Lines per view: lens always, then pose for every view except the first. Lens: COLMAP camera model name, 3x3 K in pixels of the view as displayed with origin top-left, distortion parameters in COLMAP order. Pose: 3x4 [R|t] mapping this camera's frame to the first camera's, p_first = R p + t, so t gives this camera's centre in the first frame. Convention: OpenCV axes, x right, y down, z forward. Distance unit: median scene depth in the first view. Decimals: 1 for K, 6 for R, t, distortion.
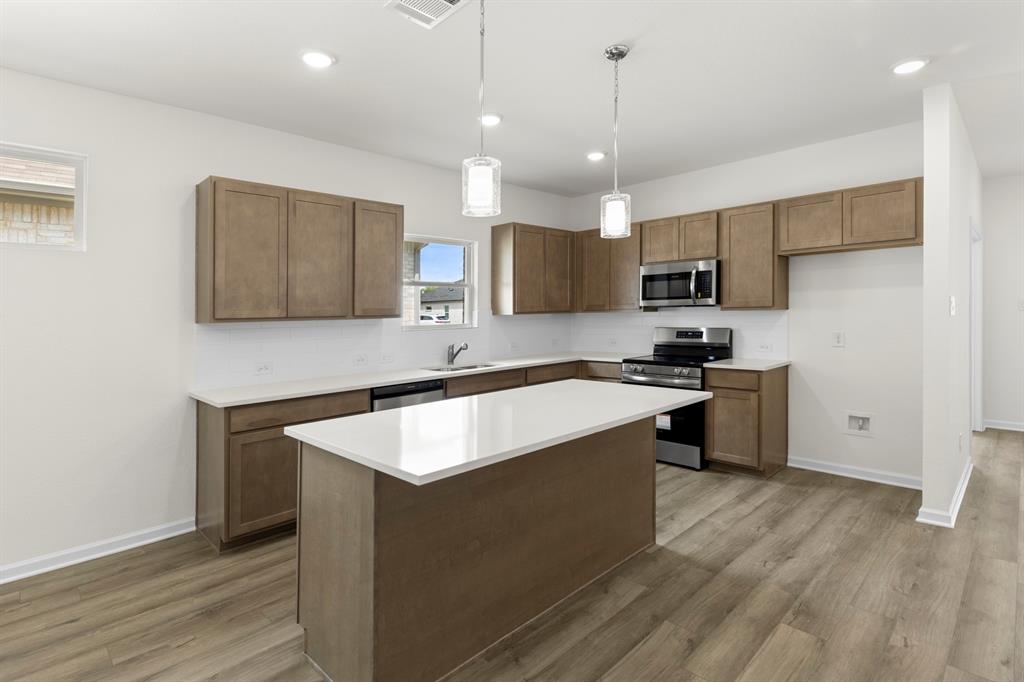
lens RADIAL K [[521.0, 0, 535.9], [0, 521.0, 308.3], [0, 0, 1]] dist [0.004755, -0.001252]
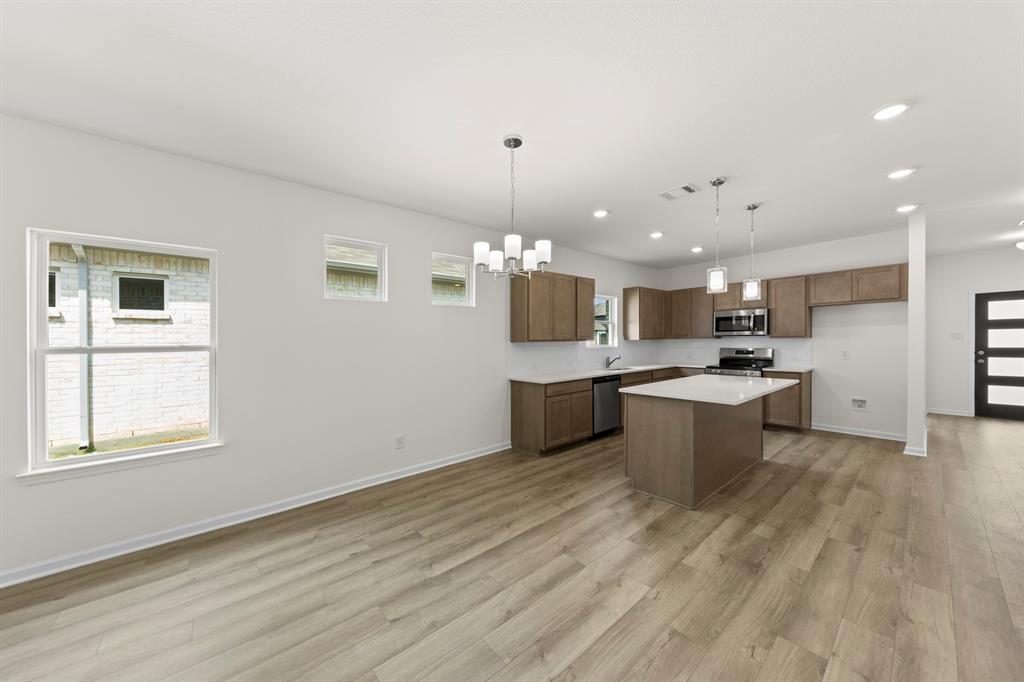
lens RADIAL K [[377.2, 0, 519.2], [0, 377.2, 336.4], [0, 0, 1]] dist [-0.001108, -0.001177]
pose [[0.997445, 0.006320, -0.071152, -0.431580], [-0.006564, 0.999973, -0.003190, 0.009018], [0.071130, 0.003649, 0.997460, -0.337757]]
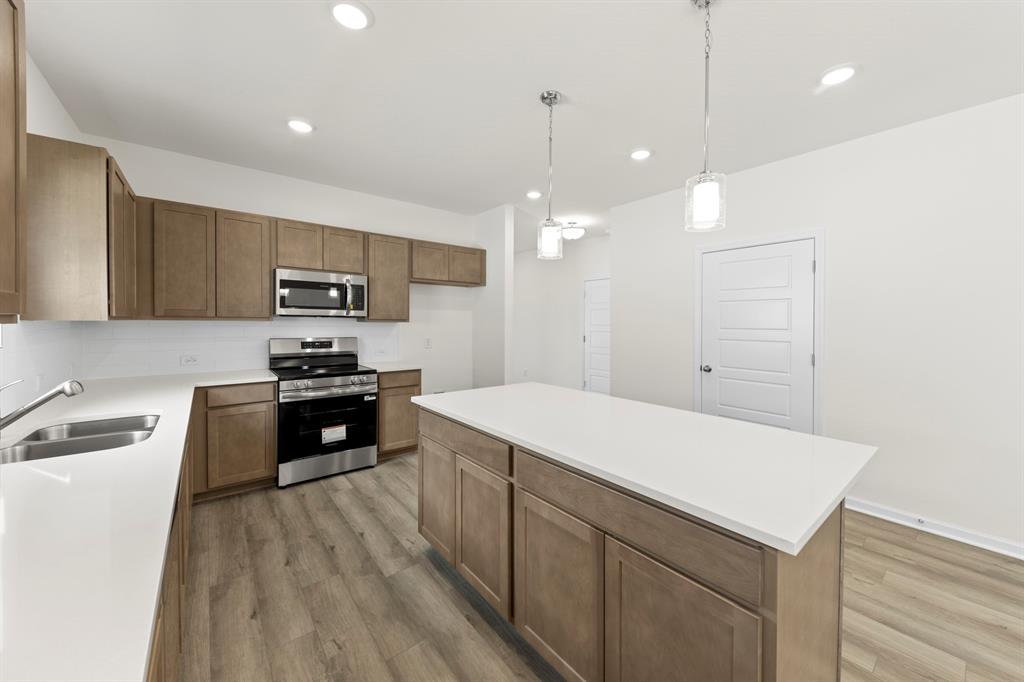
lens RADIAL K [[367.9, 0, 520.2], [0, 367.9, 332.9], [0, 0, 1]] dist [-0.001220, -0.001759]
pose [[0.110531, -0.005759, 0.993856, -0.457172], [-0.014107, 0.999873, 0.007363, 0.020619], [-0.993773, -0.014835, 0.110436, 0.659984]]
